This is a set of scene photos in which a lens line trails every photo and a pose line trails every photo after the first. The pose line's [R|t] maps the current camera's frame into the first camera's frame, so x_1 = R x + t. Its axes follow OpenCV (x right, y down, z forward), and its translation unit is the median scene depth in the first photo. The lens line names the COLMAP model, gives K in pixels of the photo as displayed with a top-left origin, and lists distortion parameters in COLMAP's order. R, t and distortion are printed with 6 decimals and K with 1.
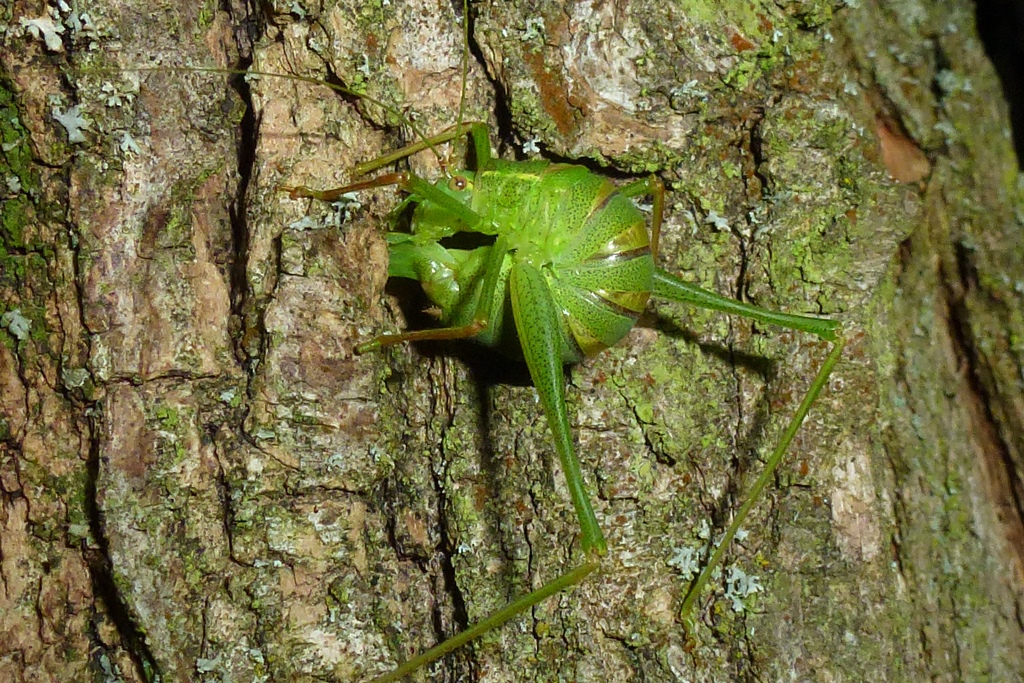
lens RADIAL K [[1693.1, 0, 512.0], [0, 1693.1, 341.5], [0, 0, 1]] dist [0.155815, -0.030239]
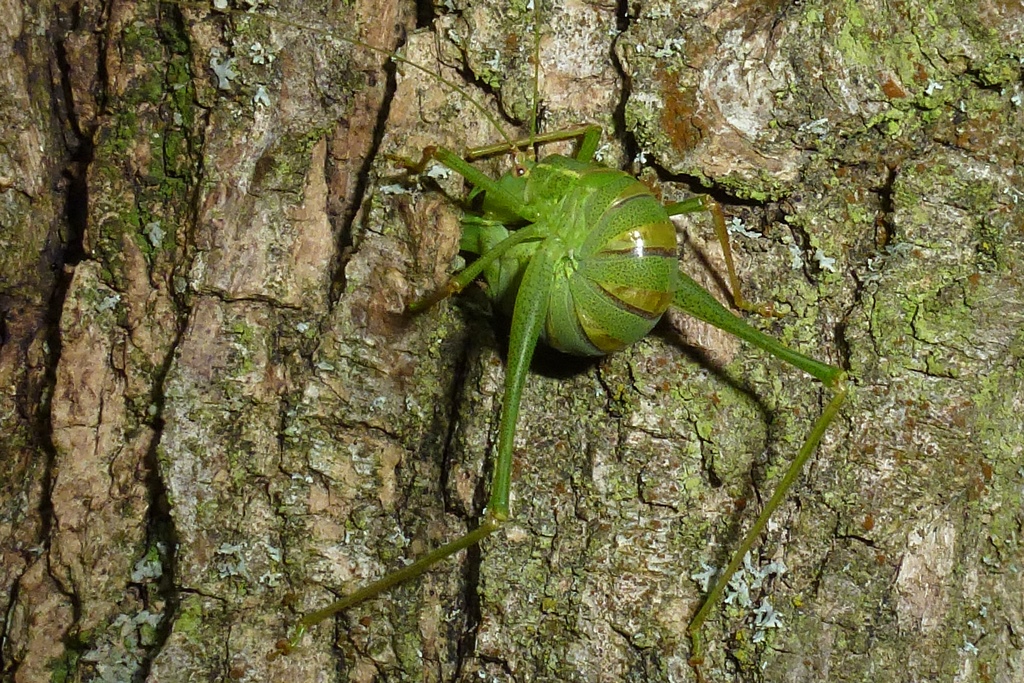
lens RADIAL K [[1693.1, 0, 512.0], [0, 1693.1, 341.5], [0, 0, 1]] dist [0.155815, -0.030239]
pose [[0.902847, 0.185450, -0.387911, 0.371697], [-0.196573, 0.980425, 0.011198, 0.001210], [0.382394, 0.066143, 0.921629, 0.005087]]
